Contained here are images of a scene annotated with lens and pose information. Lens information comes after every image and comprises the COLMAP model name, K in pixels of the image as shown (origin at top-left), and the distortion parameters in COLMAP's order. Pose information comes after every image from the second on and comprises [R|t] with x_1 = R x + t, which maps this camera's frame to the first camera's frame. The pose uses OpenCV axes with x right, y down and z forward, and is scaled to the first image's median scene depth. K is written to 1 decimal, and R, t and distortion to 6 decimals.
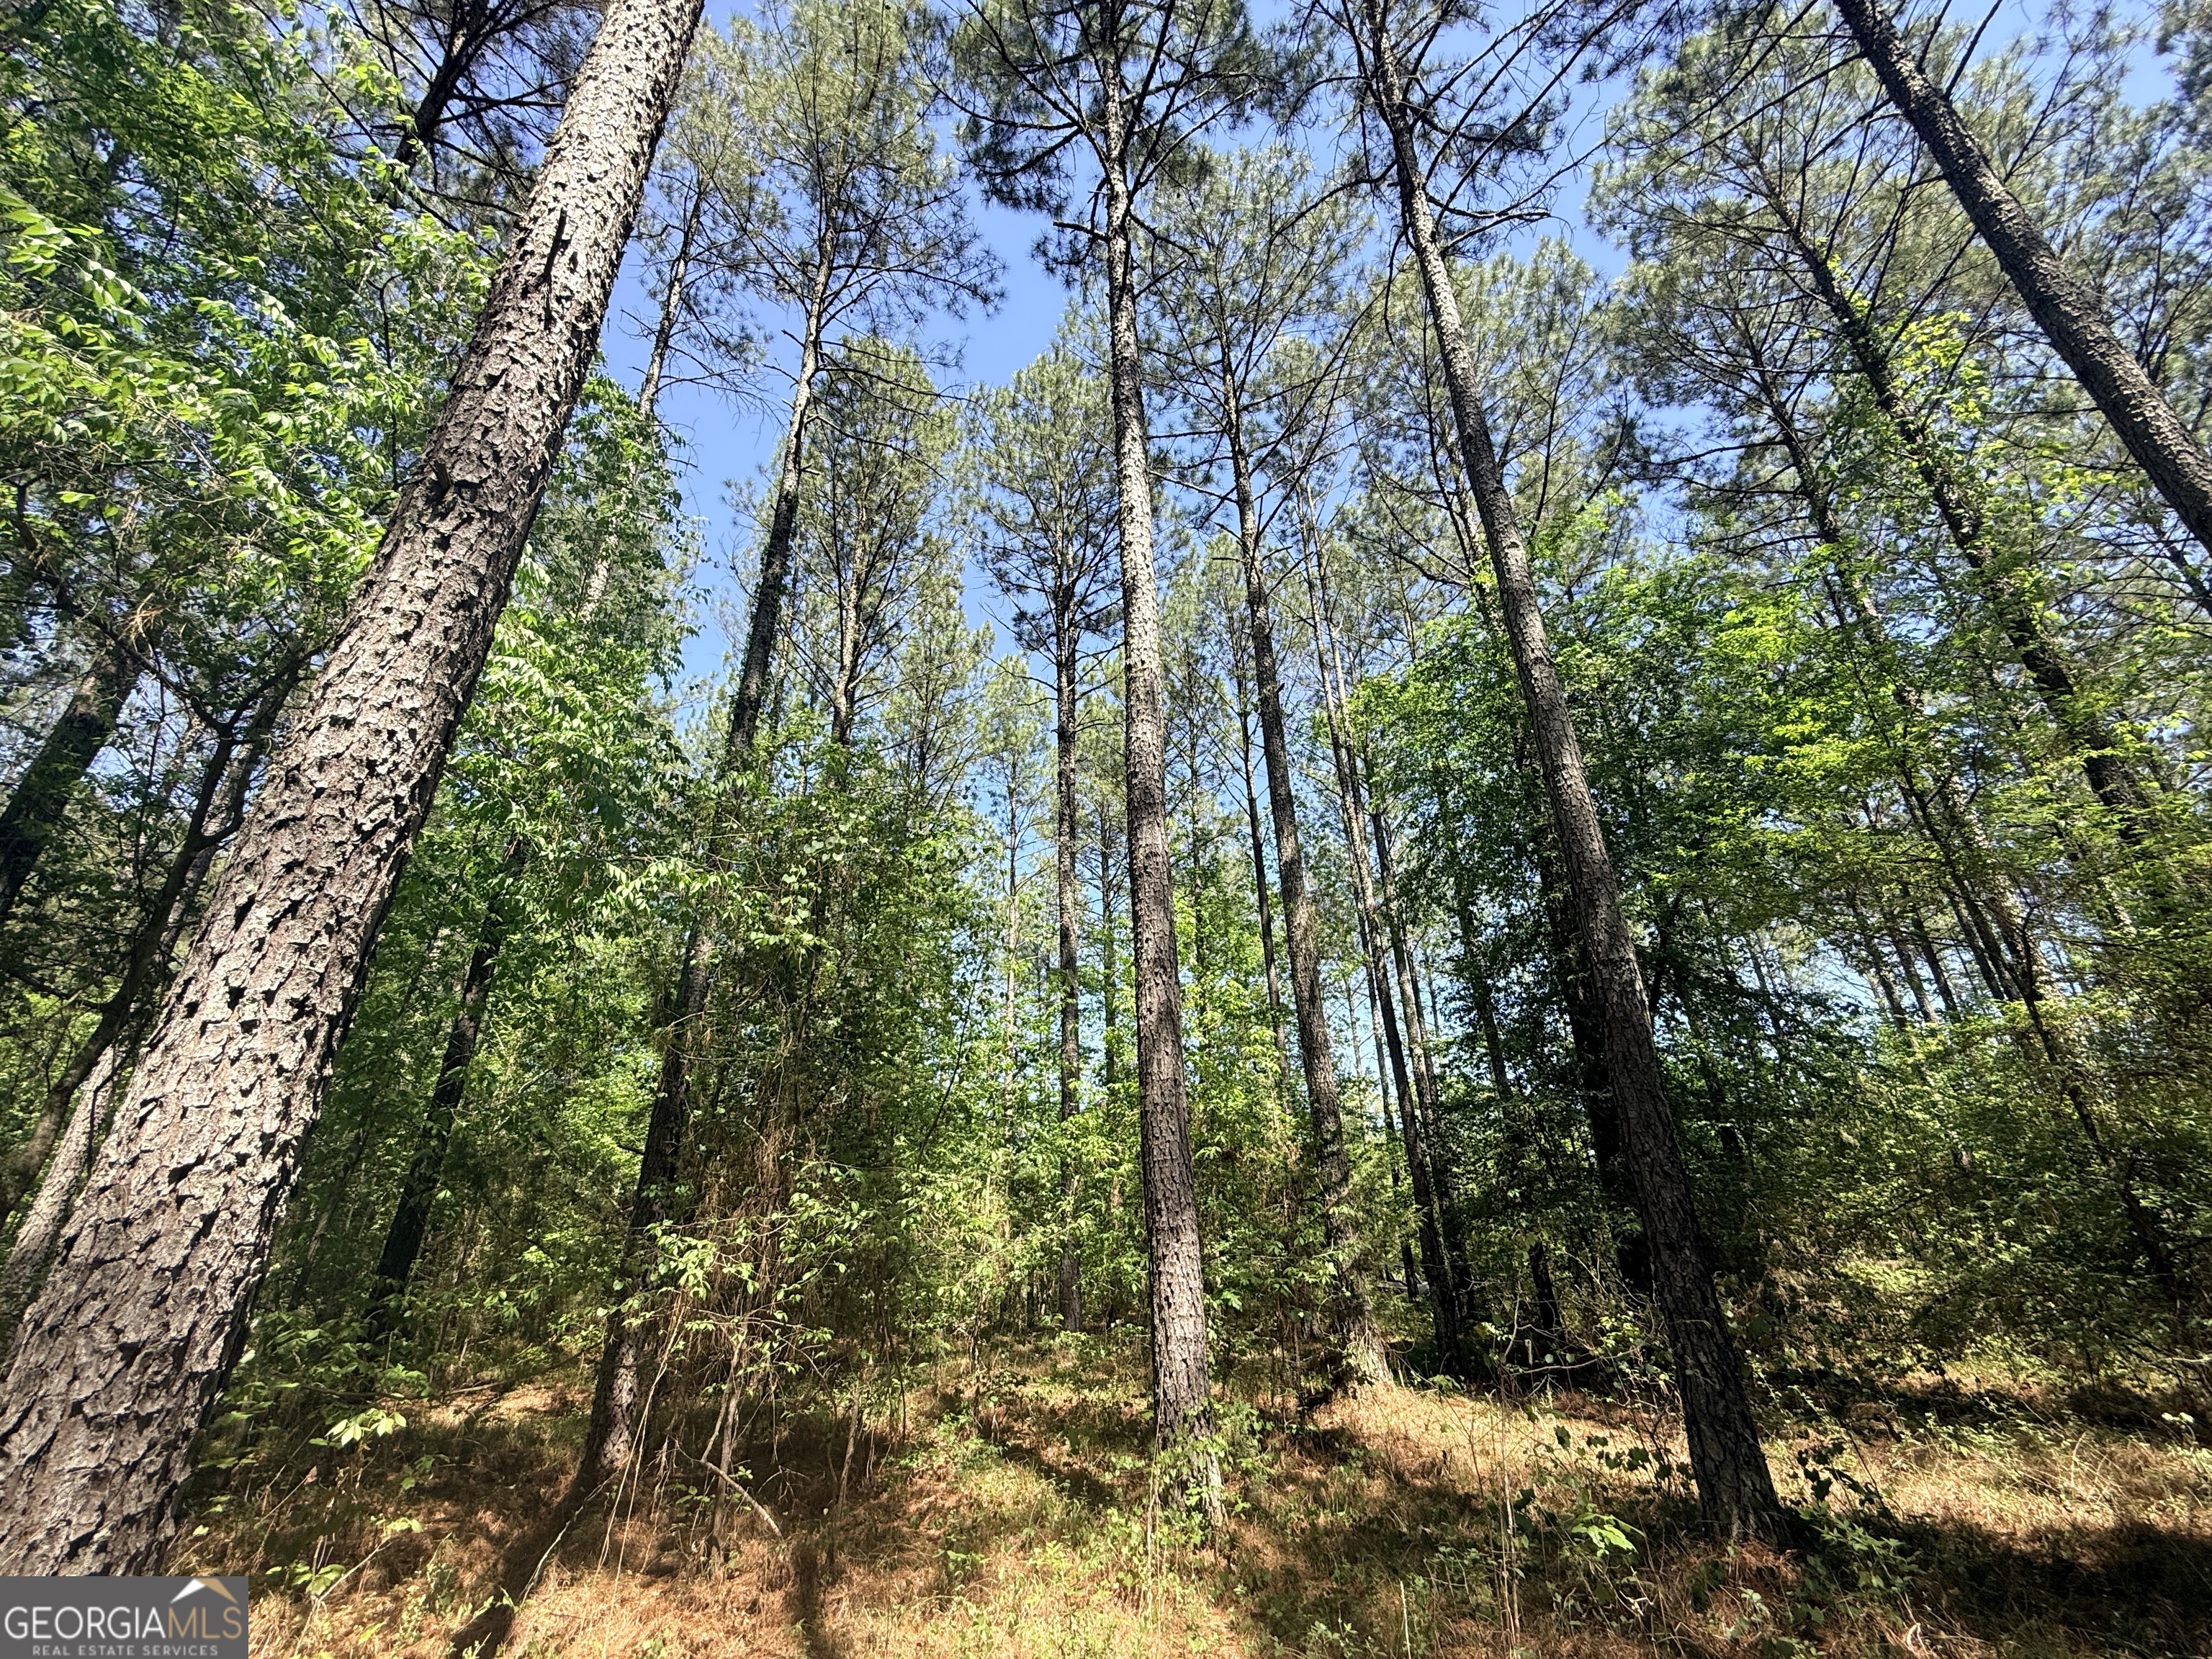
lens RADIAL K [[888.5, 0, 1106.0], [0, 888.5, 829.5], [0, 0, 1]] dist [0.008367, -0.000242]
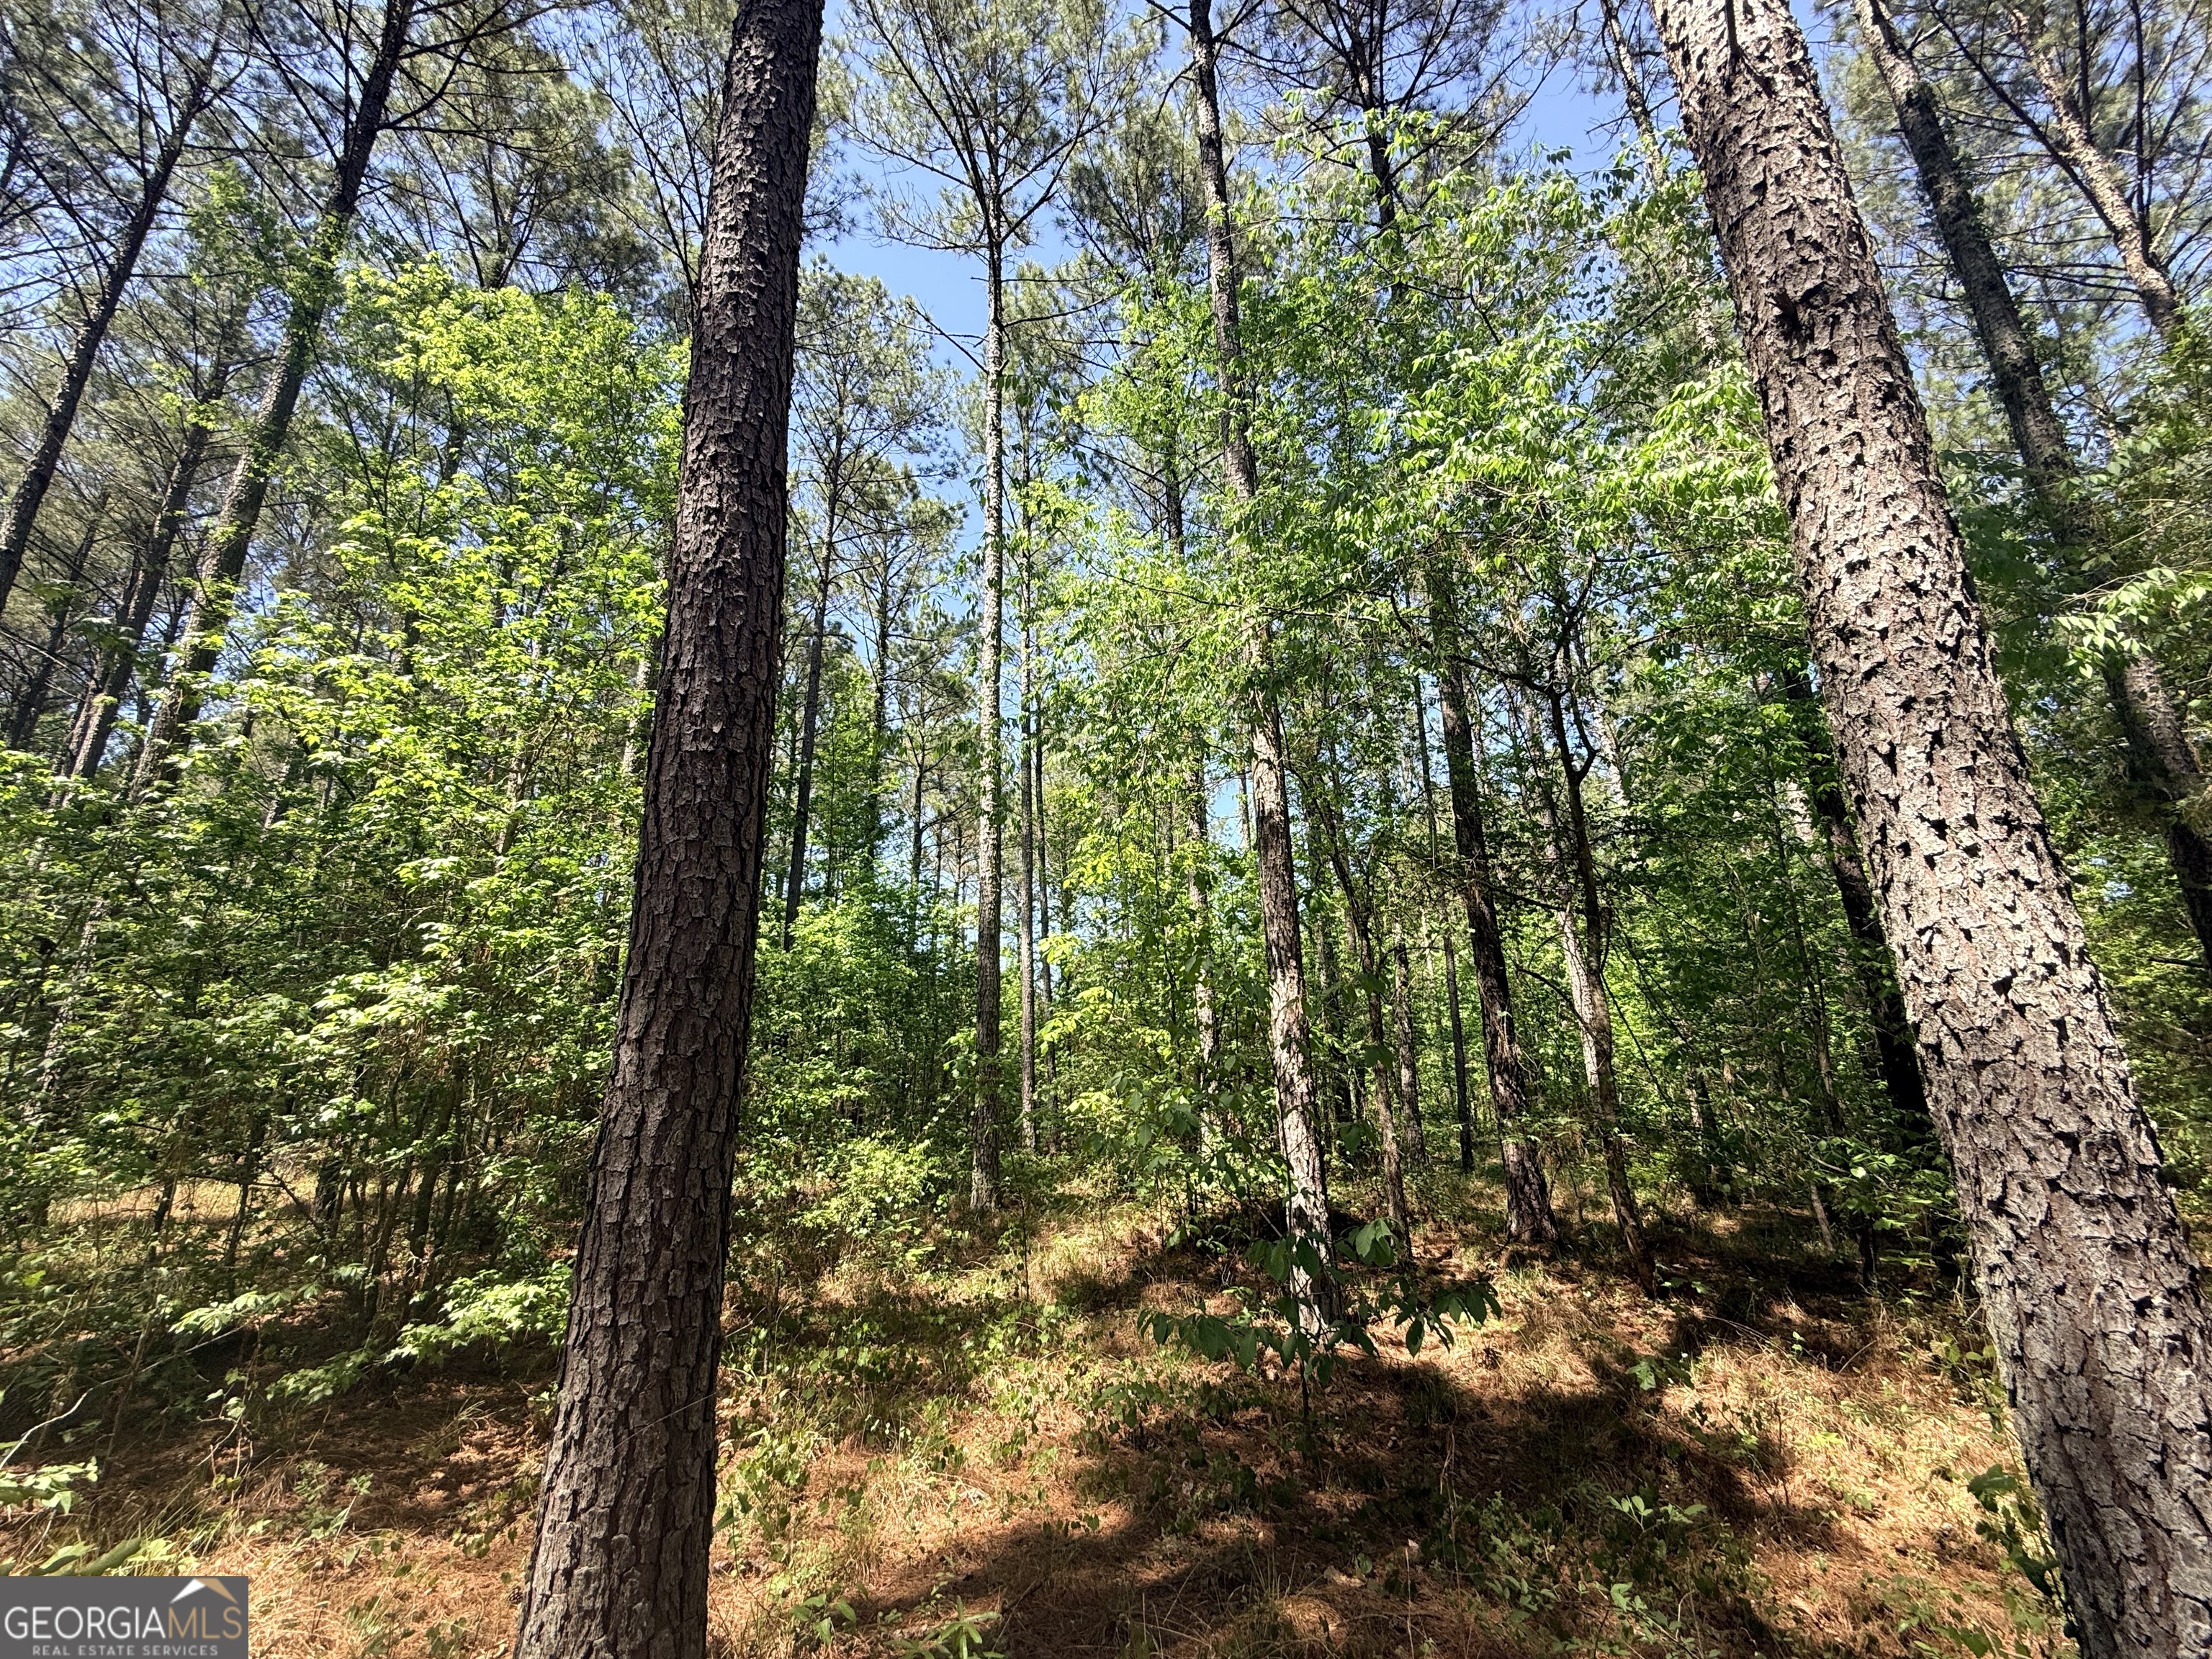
lens RADIAL K [[888.5, 0, 1106.0], [0, 888.5, 829.5], [0, 0, 1]] dist [0.008367, -0.000242]
pose [[0.291620, -0.276250, -0.915775, -0.263071], [0.413504, 0.899717, -0.139729, -0.062704], [0.862538, -0.337929, 0.376606, -0.213608]]
